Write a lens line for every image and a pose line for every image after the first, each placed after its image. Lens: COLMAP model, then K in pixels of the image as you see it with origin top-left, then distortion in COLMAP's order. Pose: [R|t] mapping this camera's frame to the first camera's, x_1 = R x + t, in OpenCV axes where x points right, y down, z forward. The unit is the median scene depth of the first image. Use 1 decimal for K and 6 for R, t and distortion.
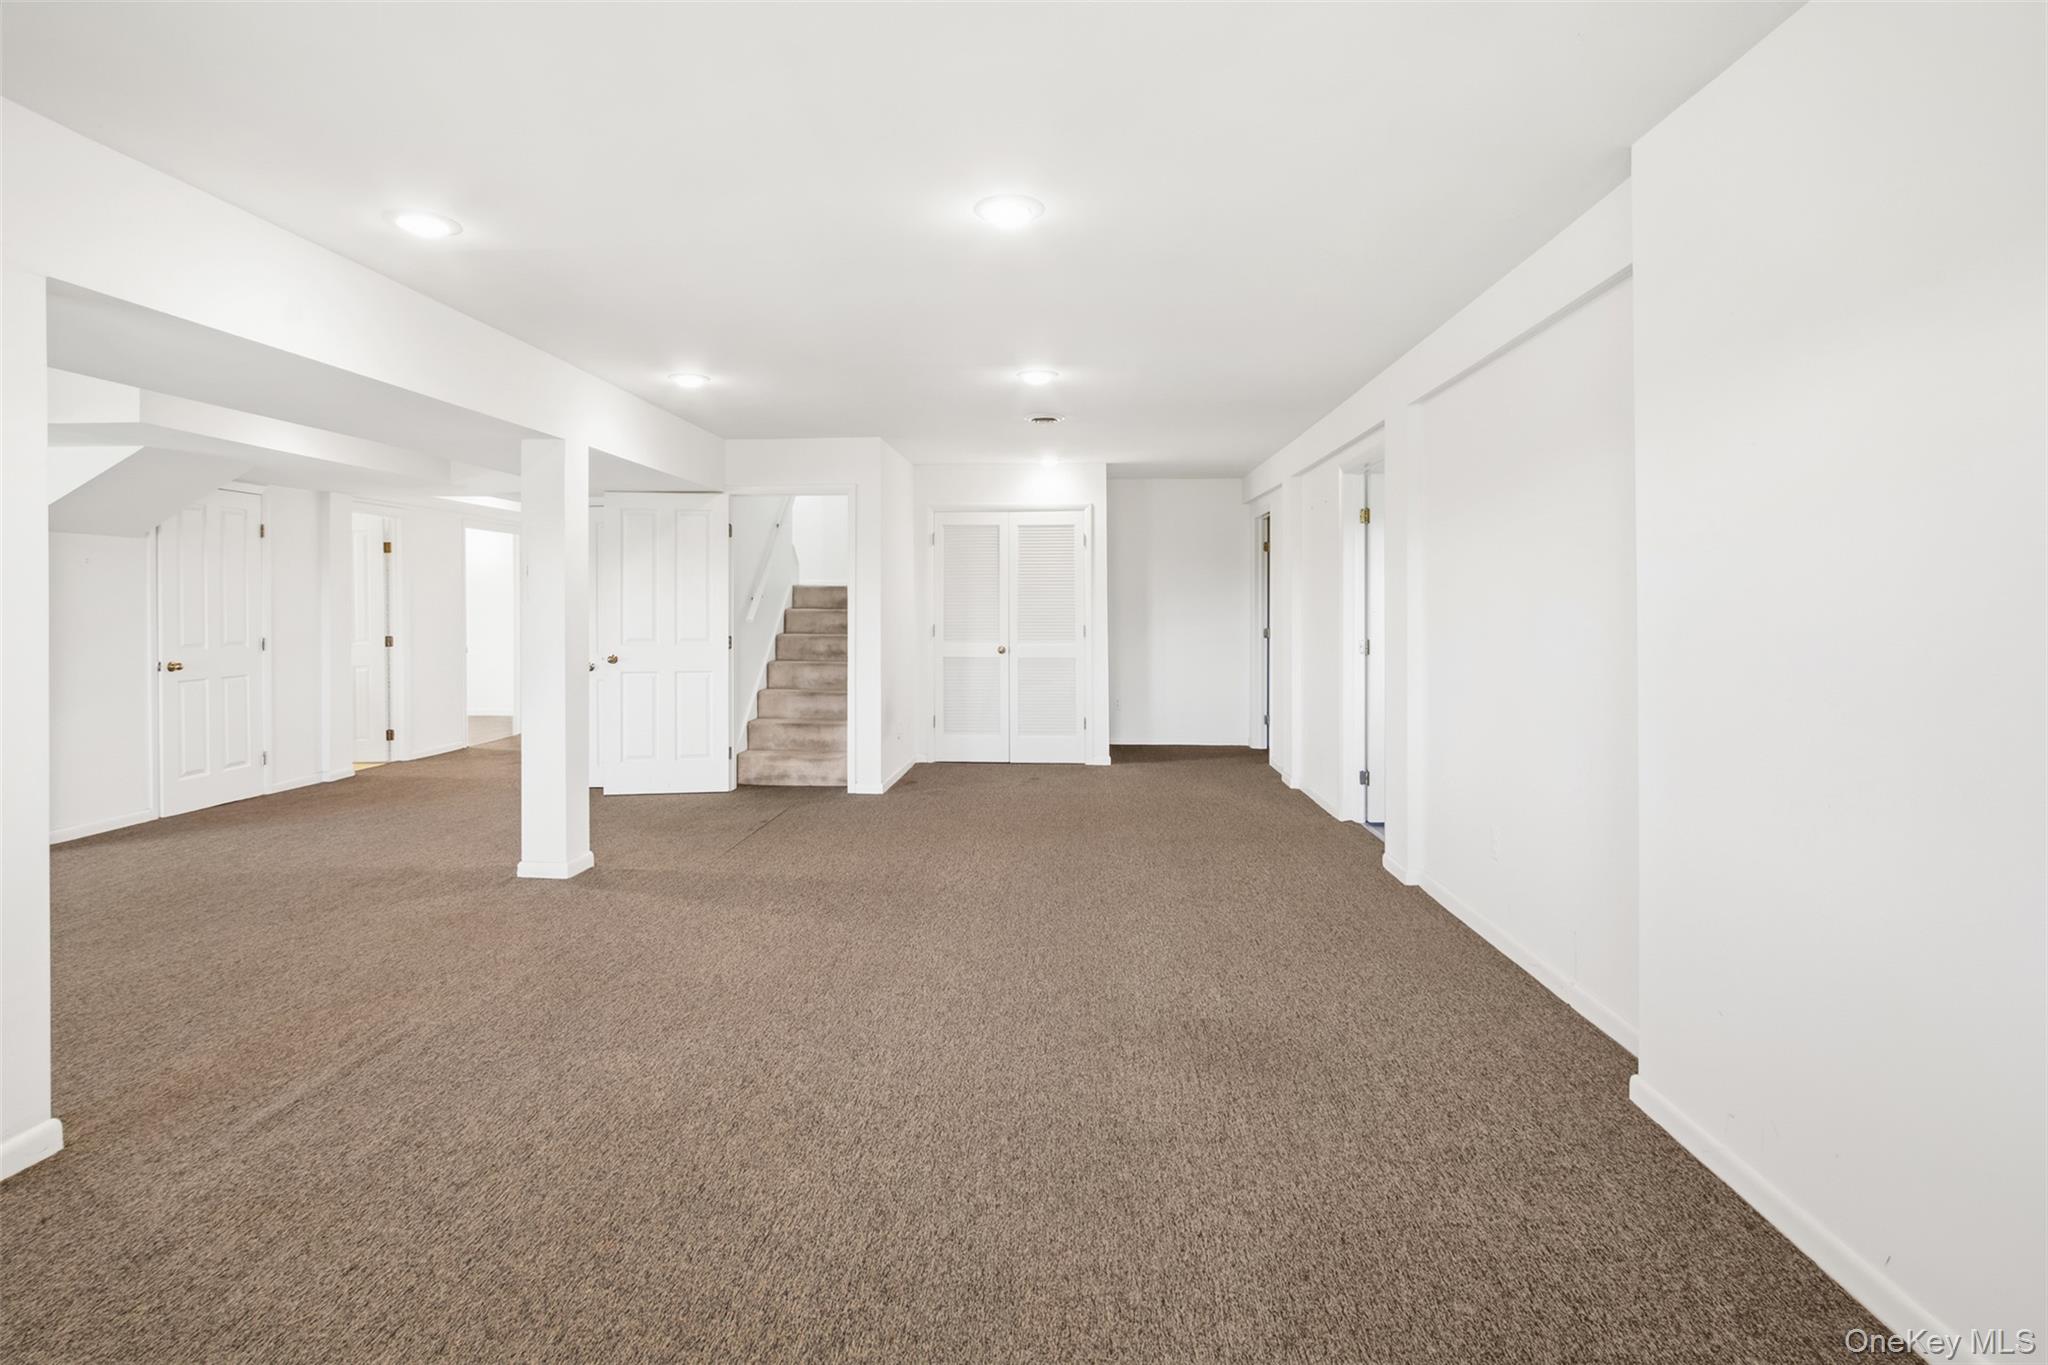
lens RADIAL K [[970.6, 0, 1019.1], [0, 970.6, 610.6], [0, 0, 1]] dist [-0.028351, 0.007291]
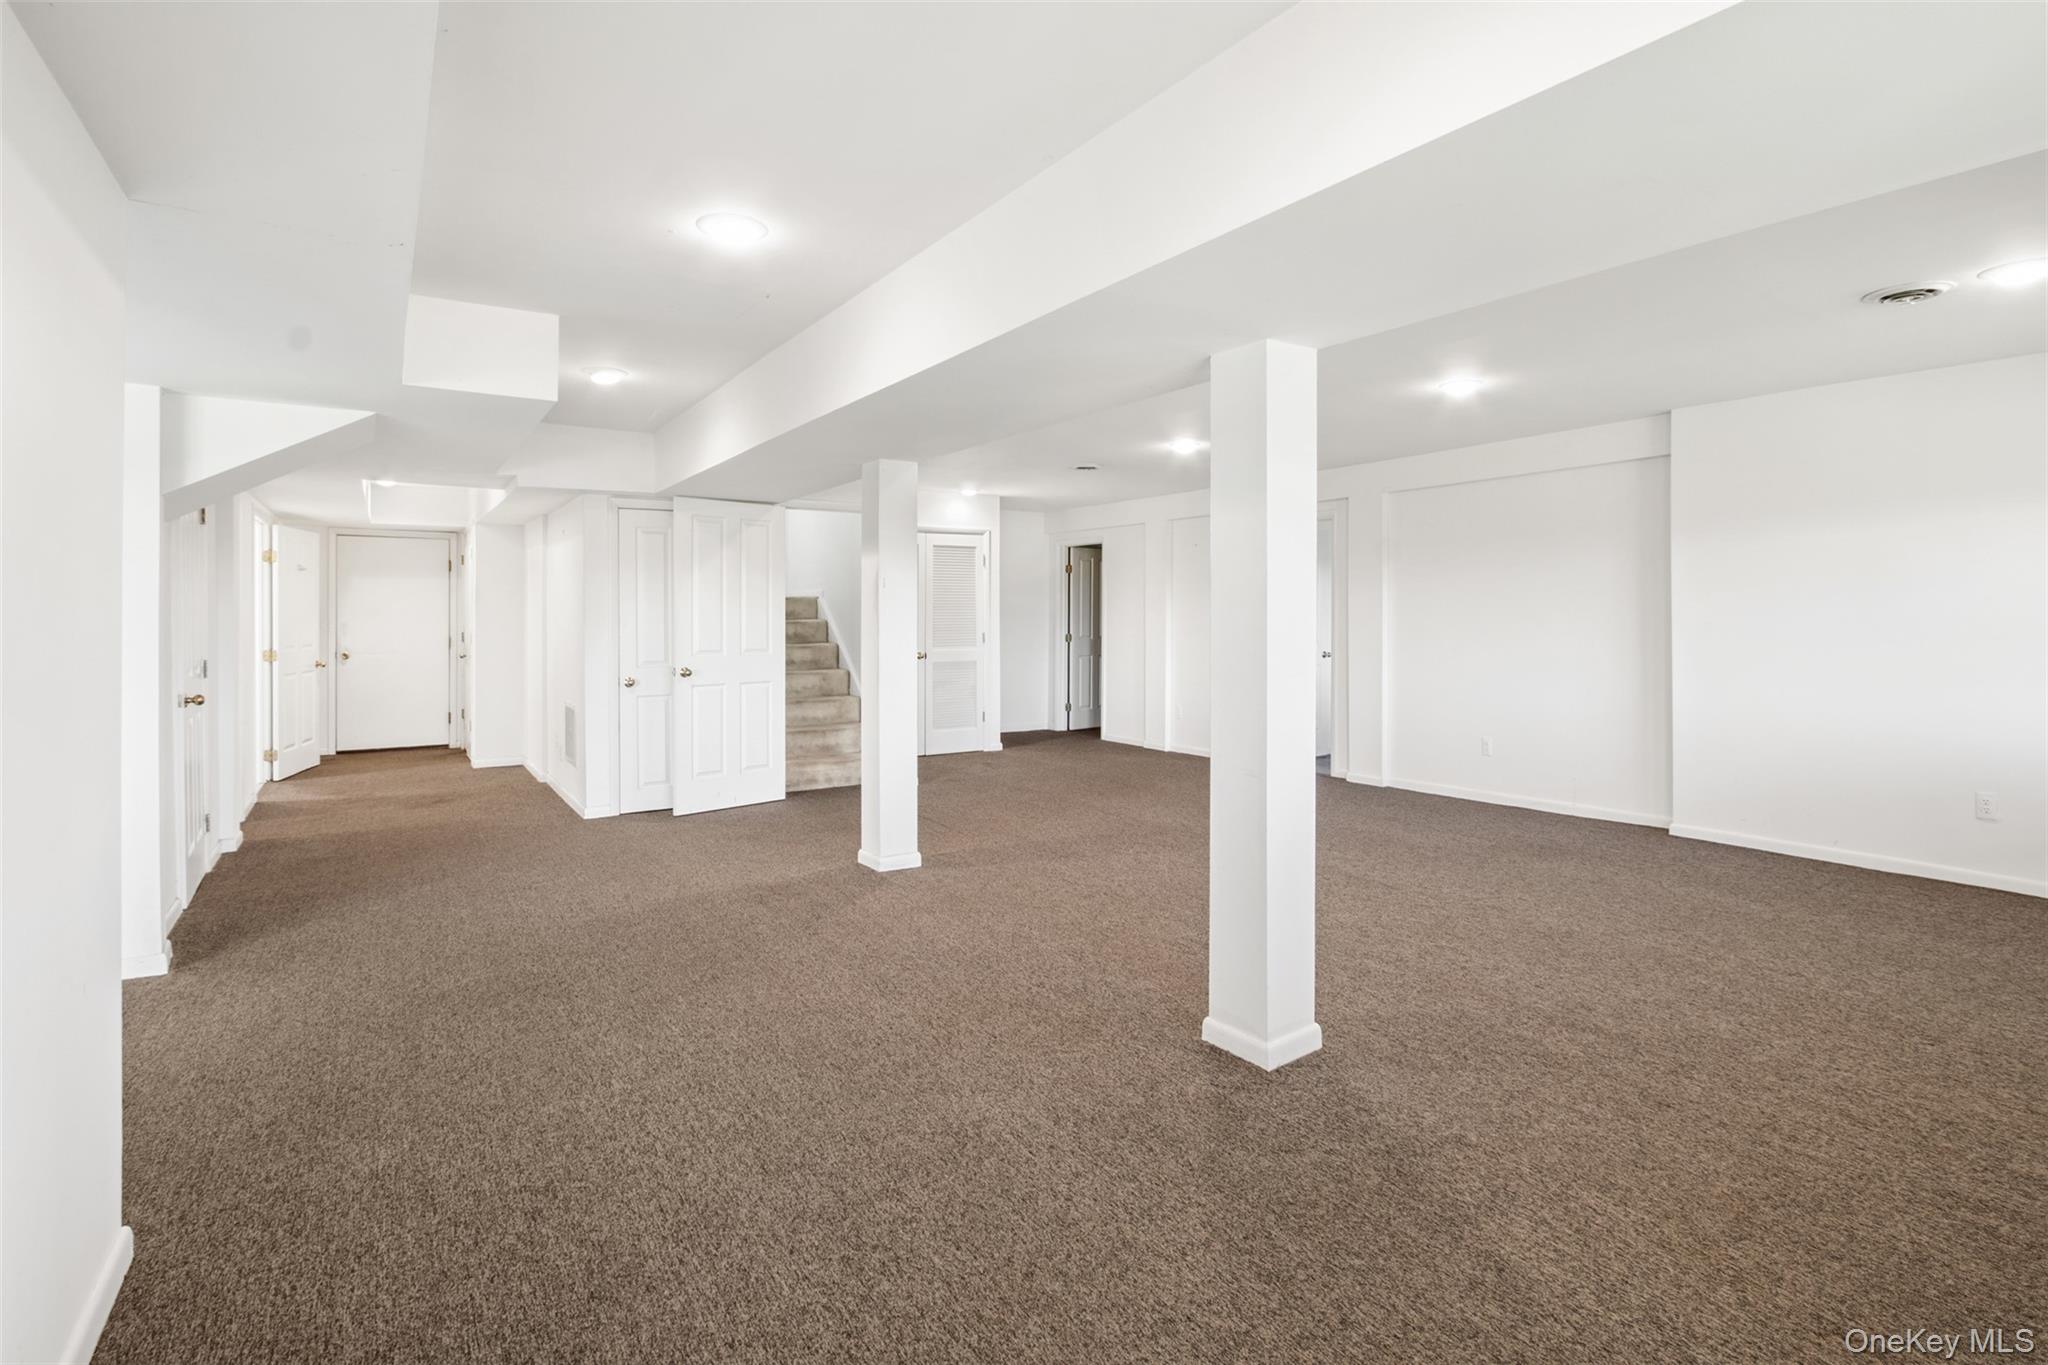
lens RADIAL K [[970.6, 0, 1019.1], [0, 970.6, 610.6], [0, 0, 1]] dist [-0.028351, 0.007291]
pose [[0.803019, 0.002115, 0.595950, -0.790356], [0.005253, 0.999930, -0.010628, 0.001424], [-0.595930, 0.011665, 0.802951, 0.039674]]
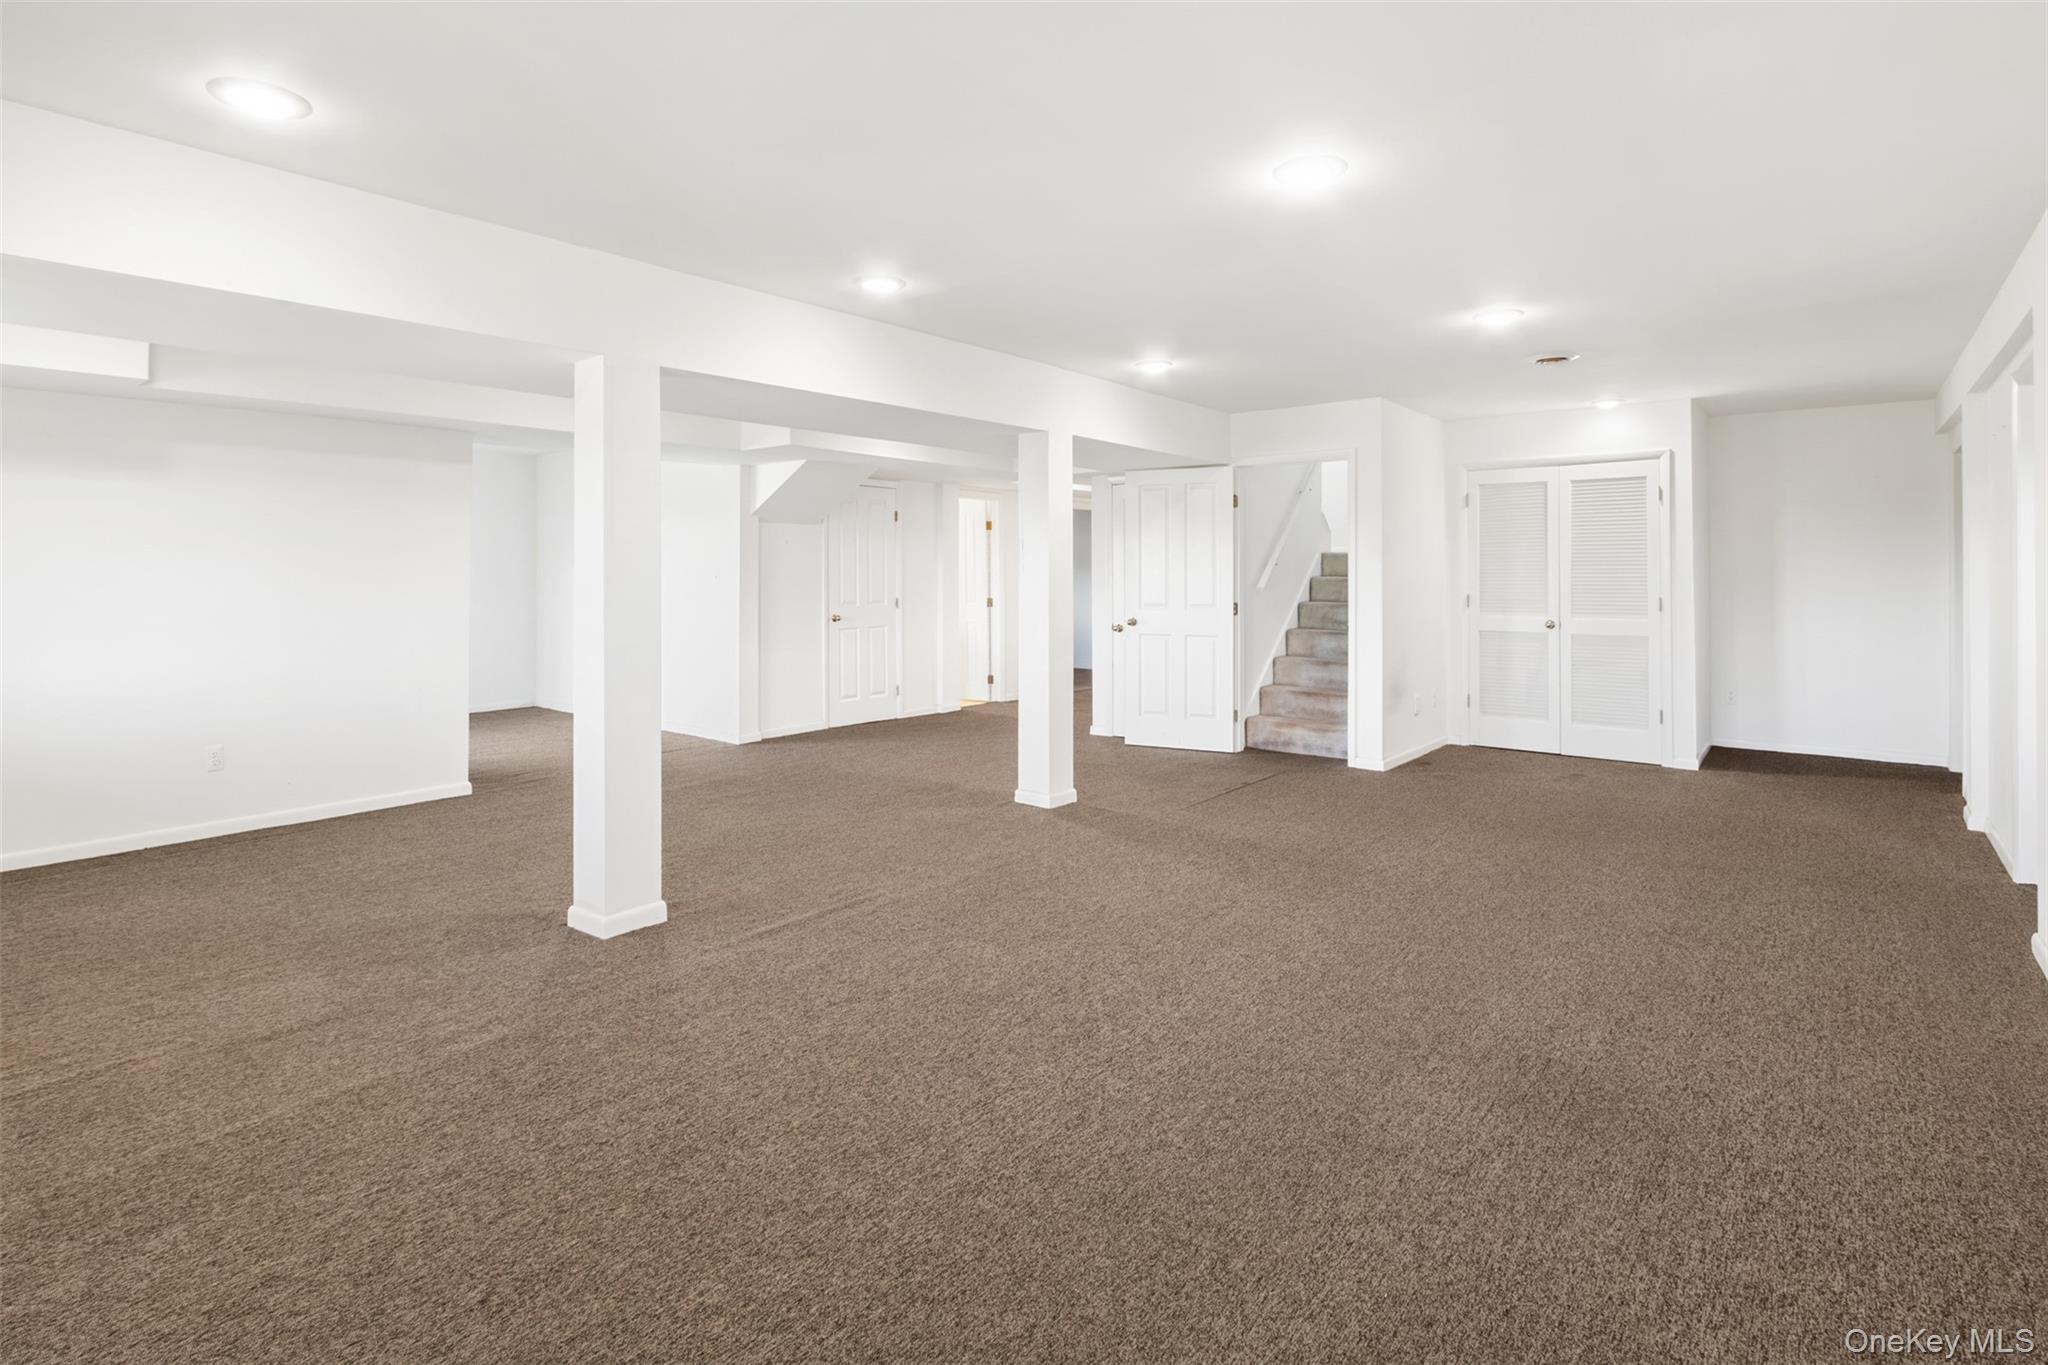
lens RADIAL K [[993.7, 0, 1028.4], [0, 993.7, 574.8], [0, 0, 1]] dist [-0.020842, 0.001284]
pose [[0.808977, 0.001459, -0.587838, 0.164889], [-0.003054, 0.999994, -0.001722, -0.001480], [0.587832, 0.003188, 0.808977, 0.010145]]
